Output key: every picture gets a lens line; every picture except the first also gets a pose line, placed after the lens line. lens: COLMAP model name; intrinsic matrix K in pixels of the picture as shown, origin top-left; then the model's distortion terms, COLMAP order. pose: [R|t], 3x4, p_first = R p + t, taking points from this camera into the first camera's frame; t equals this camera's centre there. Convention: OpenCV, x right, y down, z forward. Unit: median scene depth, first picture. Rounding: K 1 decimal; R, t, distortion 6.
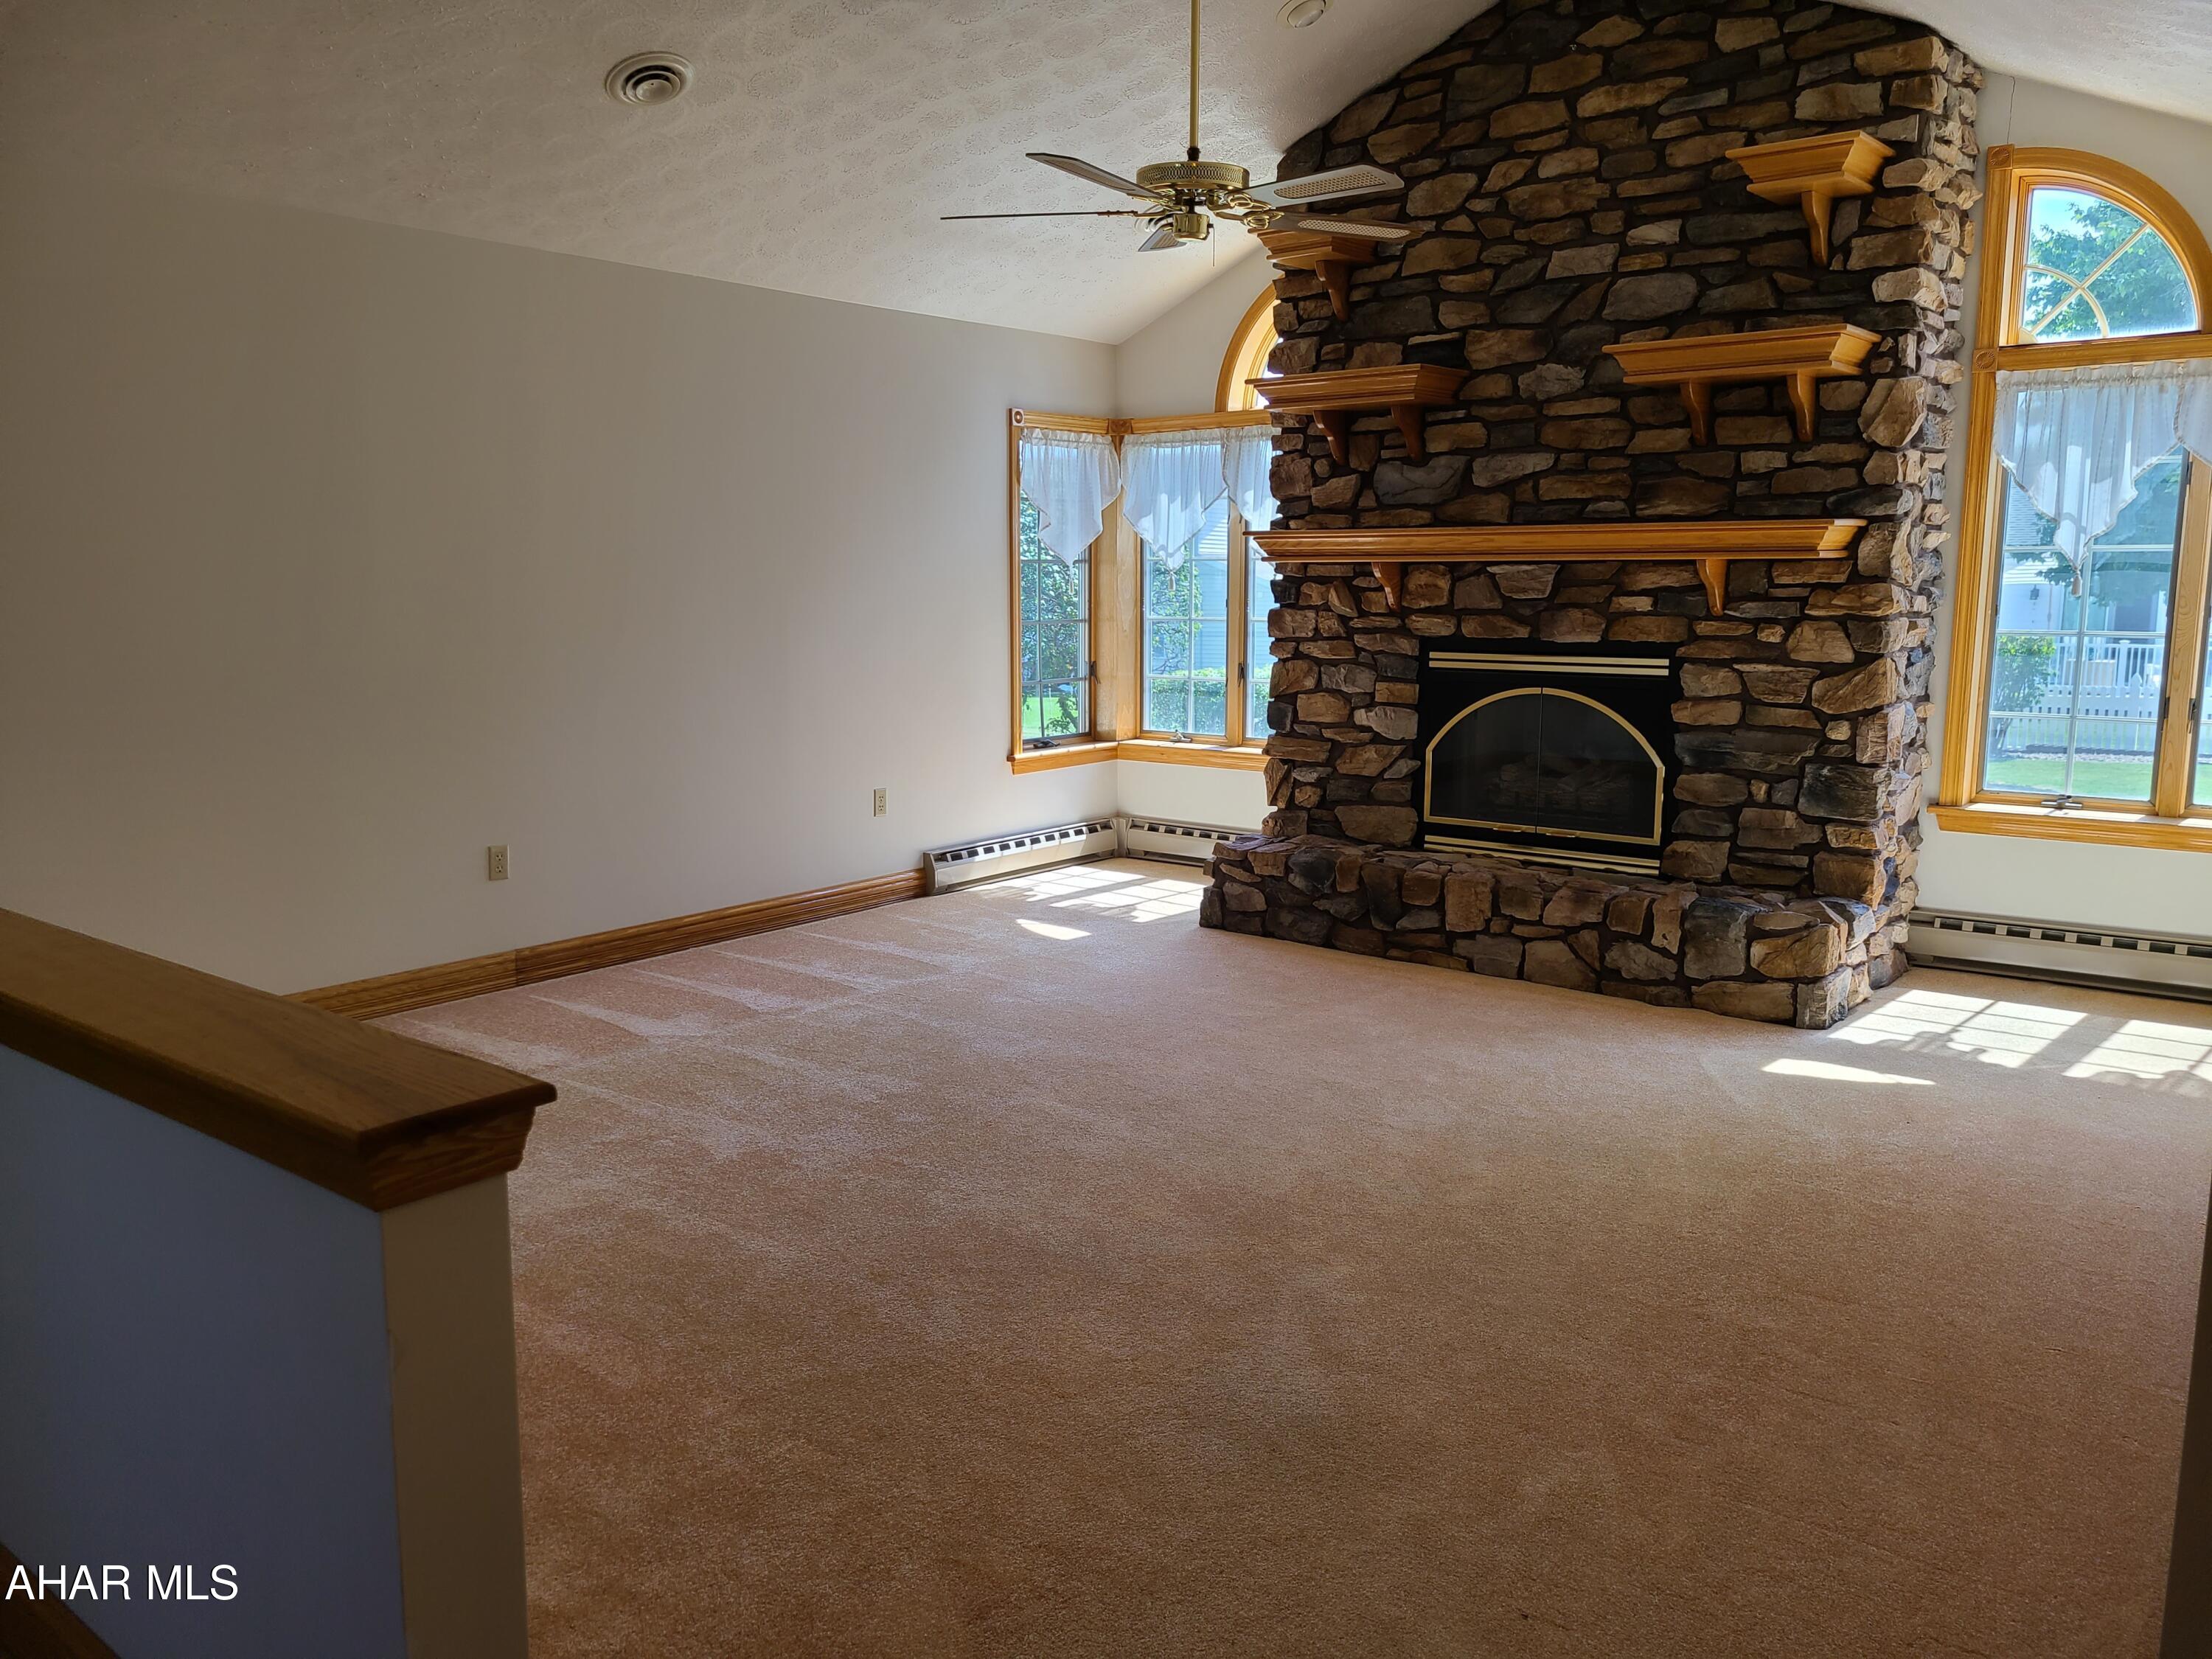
lens RADIAL K [[1649.3, 0, 1104.6], [0, 1649.3, 836.1], [0, 0, 1]] dist [0.028662, -0.032054]
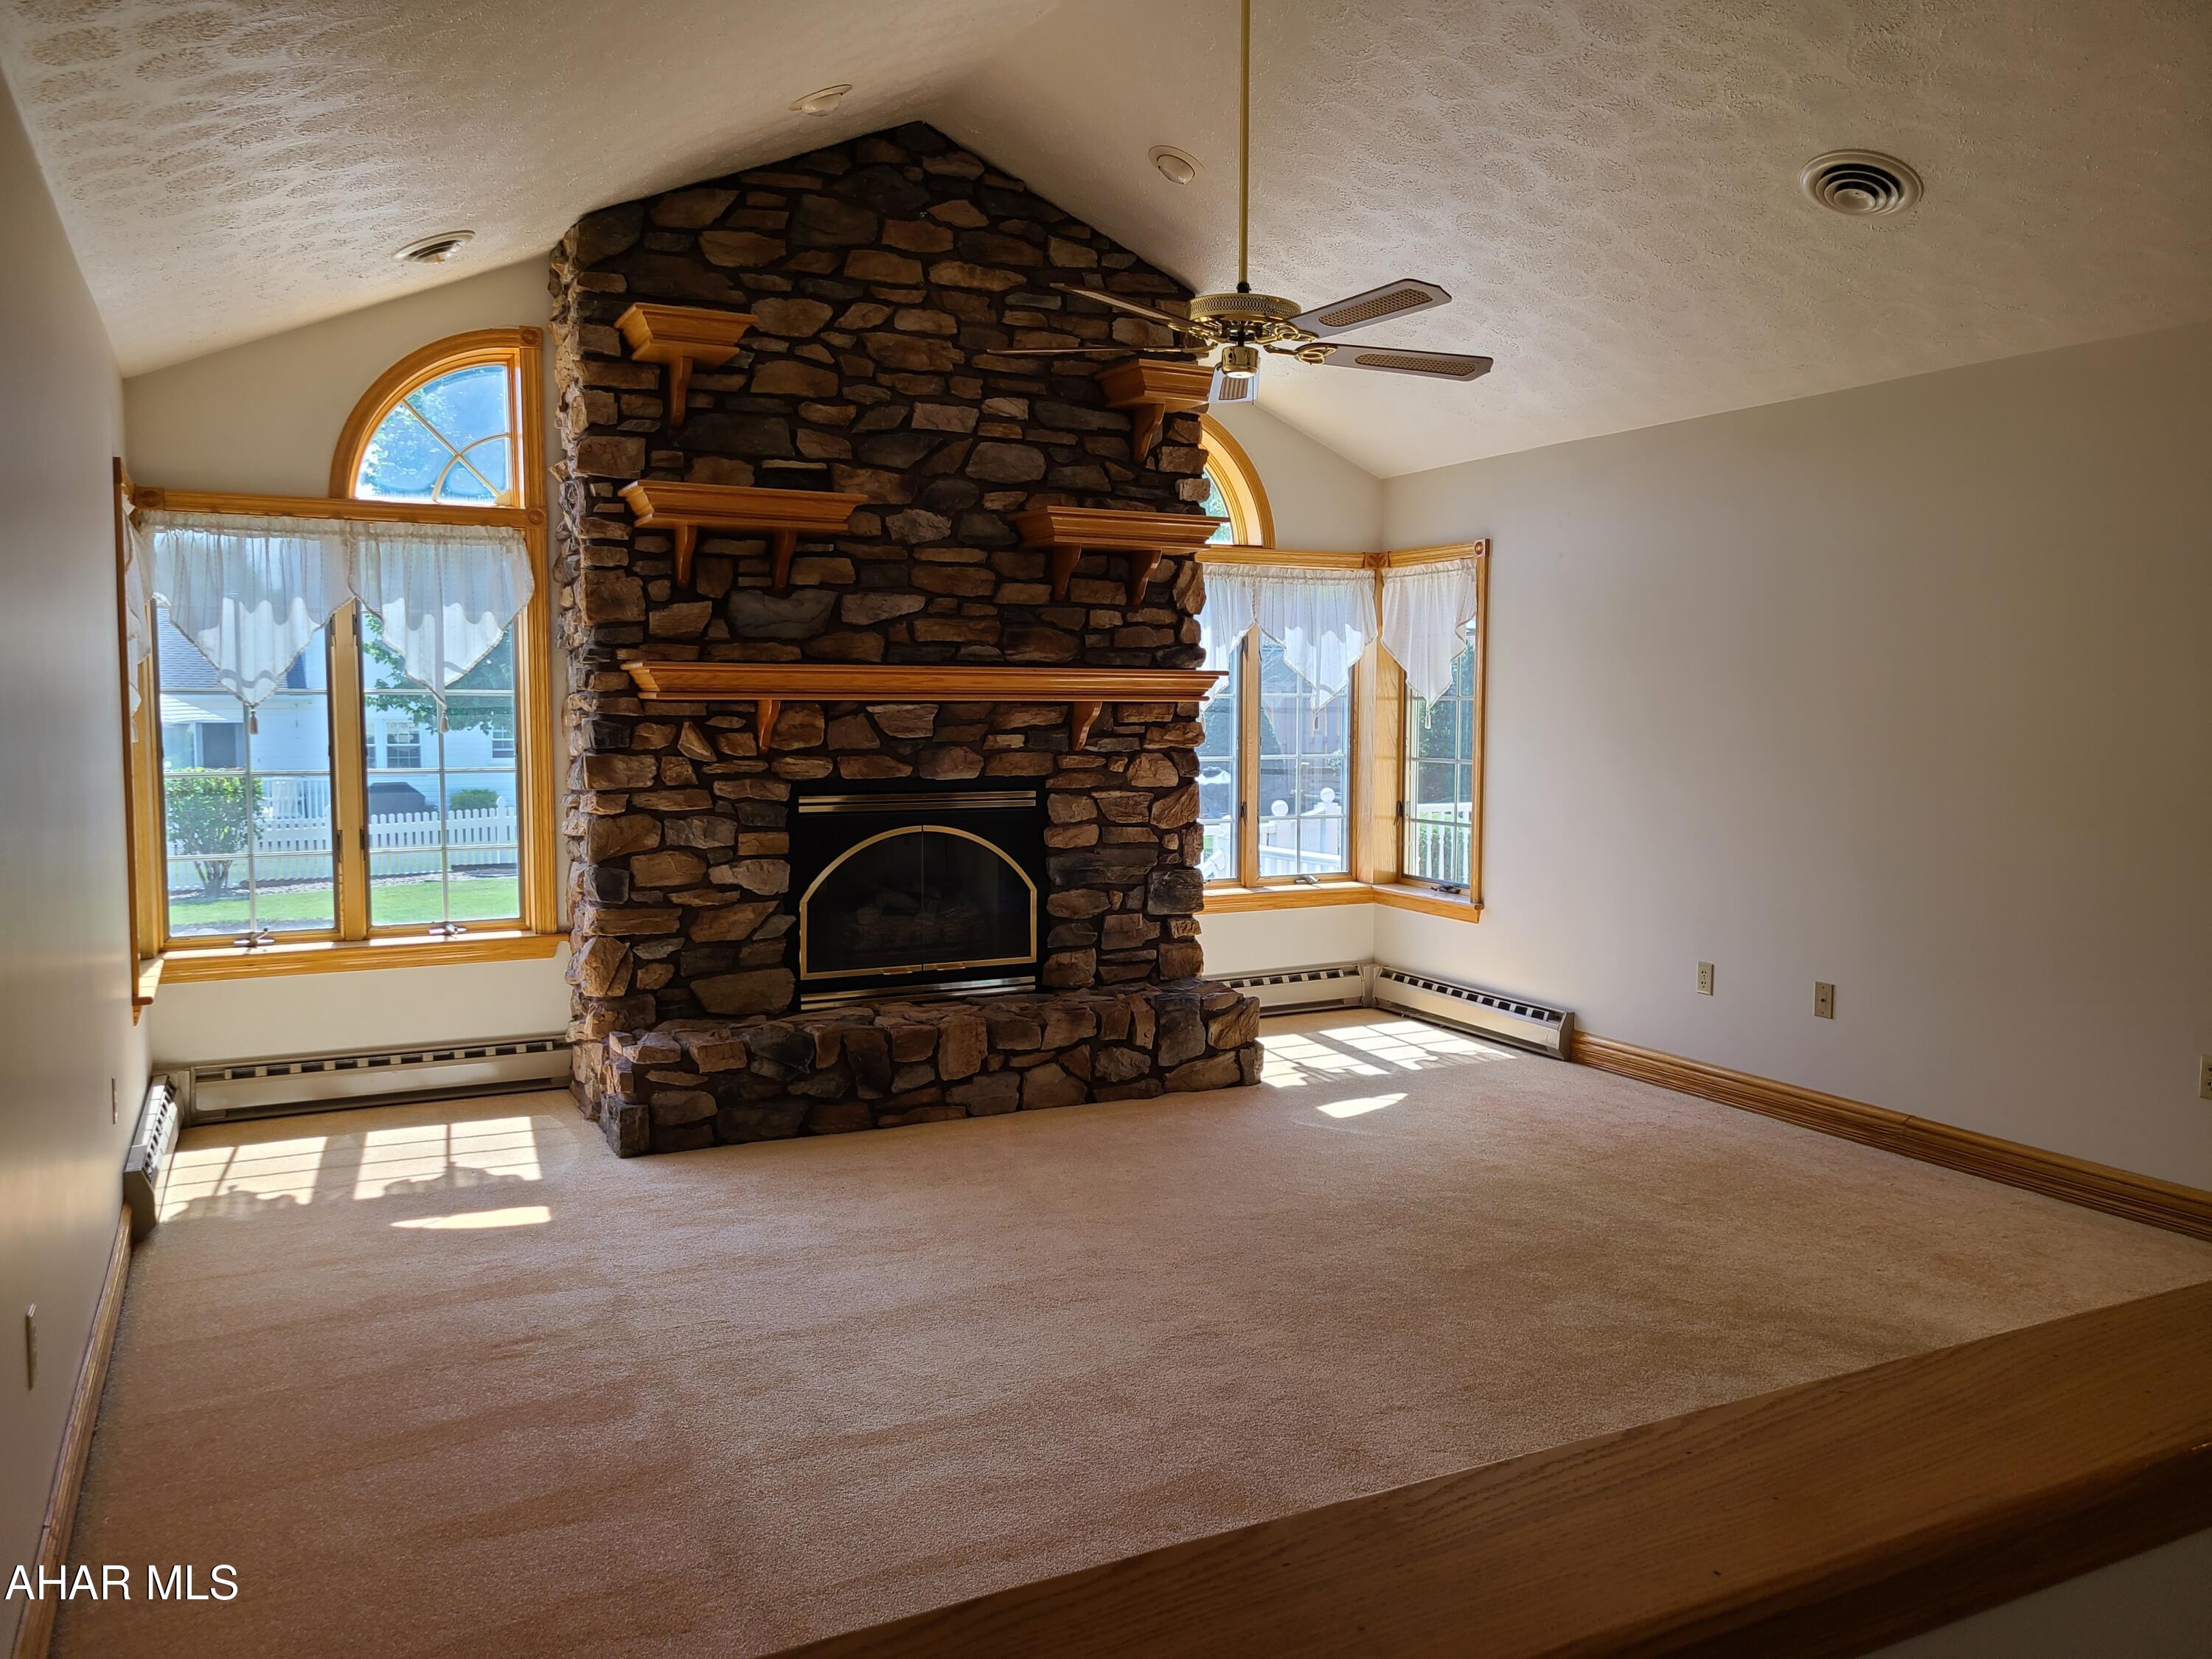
lens RADIAL K [[1649.3, 0, 1105.0], [0, 1649.3, 817.5], [0, 0, 1]] dist [0.028662, -0.032054]
pose [[0.397589, -0.055997, 0.915853, -0.628149], [0.143190, 0.989694, -0.001650, -0.079601], [-0.906322, 0.131797, 0.401510, 0.512639]]
